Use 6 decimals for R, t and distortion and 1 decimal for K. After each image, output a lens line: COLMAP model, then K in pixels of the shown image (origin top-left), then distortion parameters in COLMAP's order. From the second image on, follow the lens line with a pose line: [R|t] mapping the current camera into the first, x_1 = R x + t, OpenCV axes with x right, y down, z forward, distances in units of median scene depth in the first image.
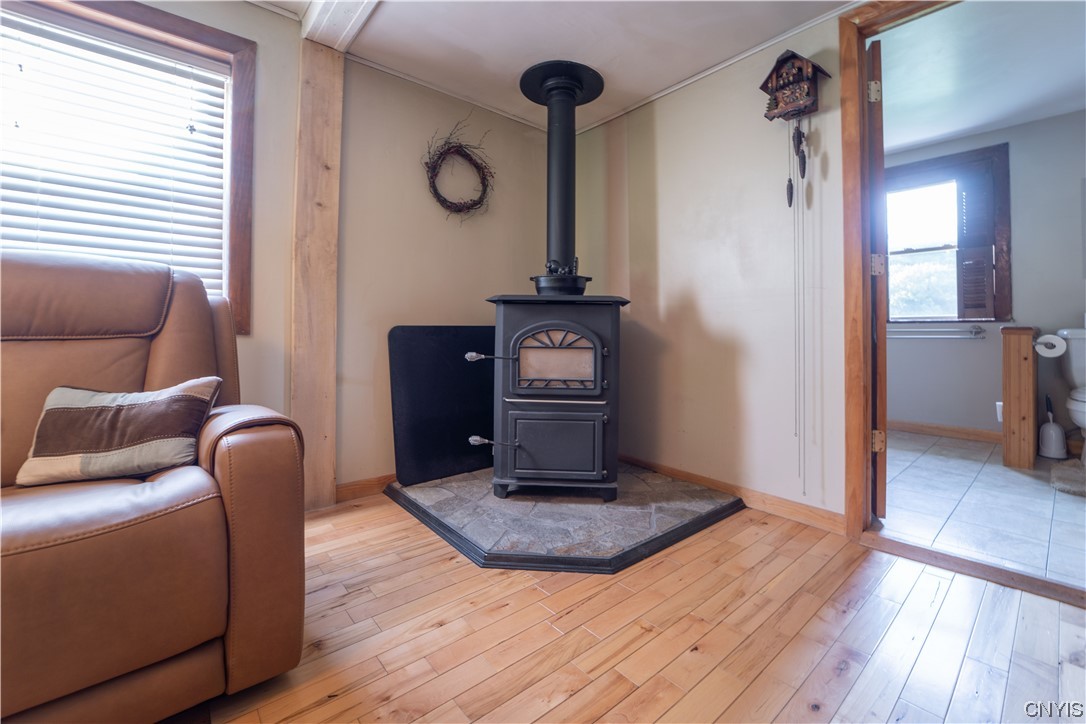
lens RADIAL K [[455.4, 0, 545.3], [0, 455.4, 333.1], [0, 0, 1]] dist [-0.021352, -0.000164]
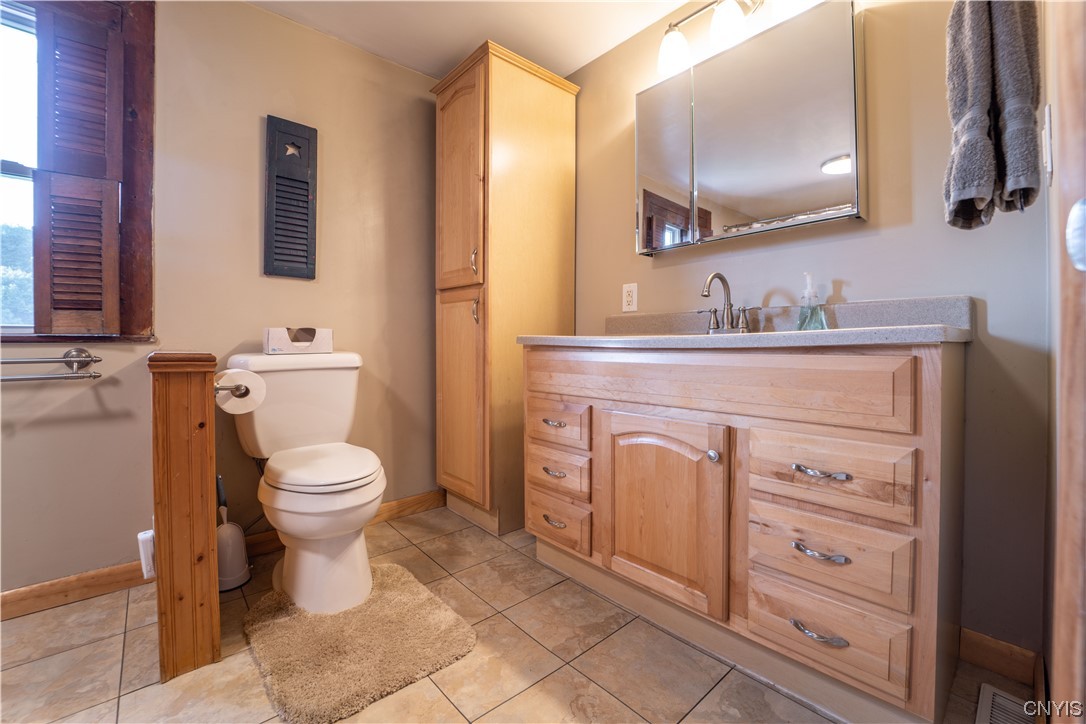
lens RADIAL K [[453.5, 0, 543.6], [0, 453.5, 344.3], [0, 0, 1]] dist [-0.018508, -0.000232]
pose [[-0.022882, 0.001292, 0.999737, 0.561294], [0.004693, 0.999988, -0.001185, -0.021501], [-0.999727, 0.004665, -0.022888, 0.601798]]
